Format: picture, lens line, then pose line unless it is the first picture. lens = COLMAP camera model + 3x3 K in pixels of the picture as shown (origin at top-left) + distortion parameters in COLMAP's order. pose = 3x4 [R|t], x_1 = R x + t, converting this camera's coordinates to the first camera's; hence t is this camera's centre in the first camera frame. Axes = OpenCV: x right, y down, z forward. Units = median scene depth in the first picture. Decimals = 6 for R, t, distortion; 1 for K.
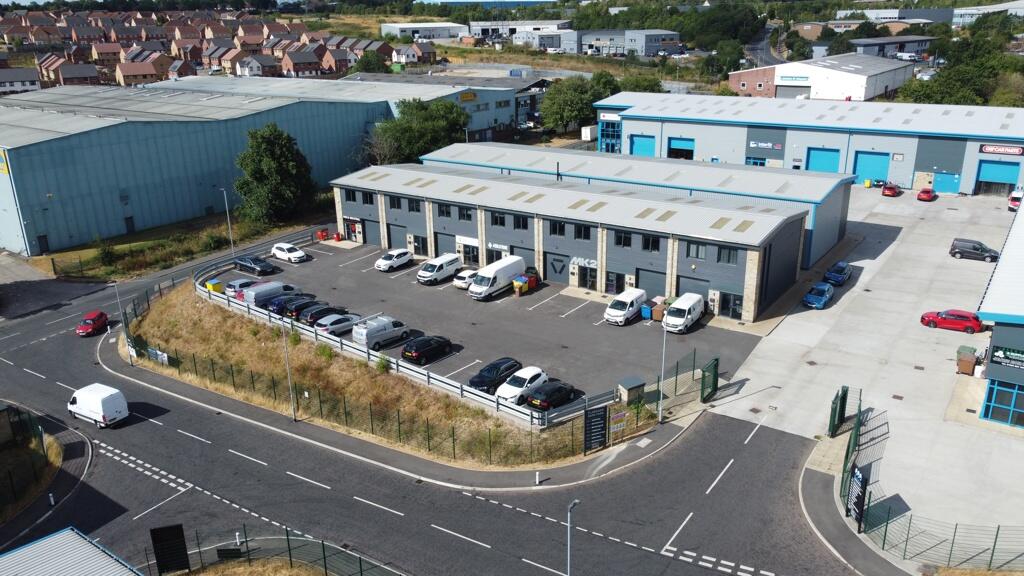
lens RADIAL K [[778.3, 0, 516.3], [0, 778.3, 292.6], [0, 0, 1]] dist [0.016256, -0.020952]
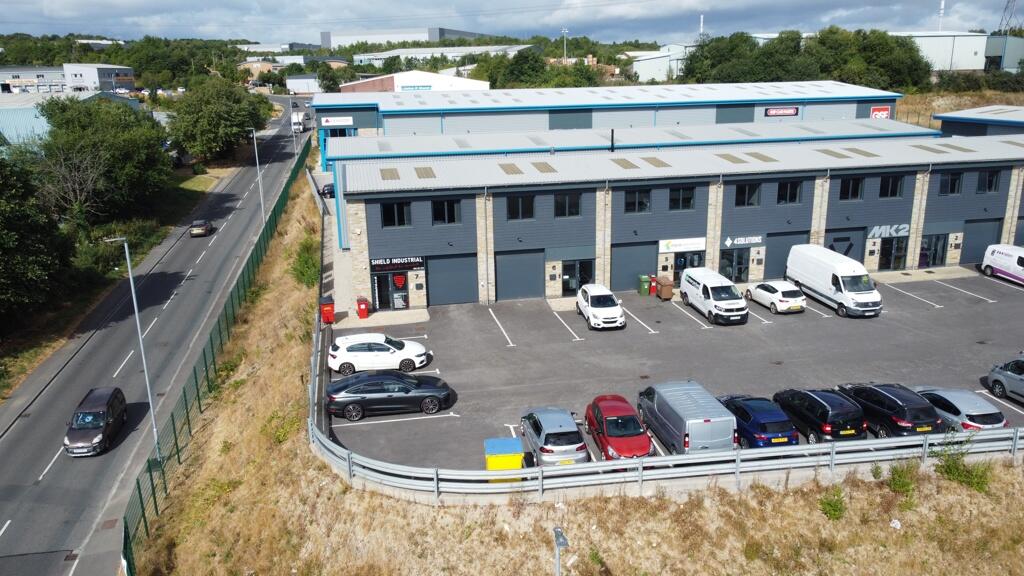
lens RADIAL K [[778.3, 0, 516.3], [0, 778.3, 292.6], [0, 0, 1]] dist [0.016256, -0.020952]
pose [[0.679479, -0.195517, 0.707165, -0.554827], [0.253204, 0.967113, 0.024096, -0.076787], [-0.688619, 0.162684, 0.706638, 0.678899]]
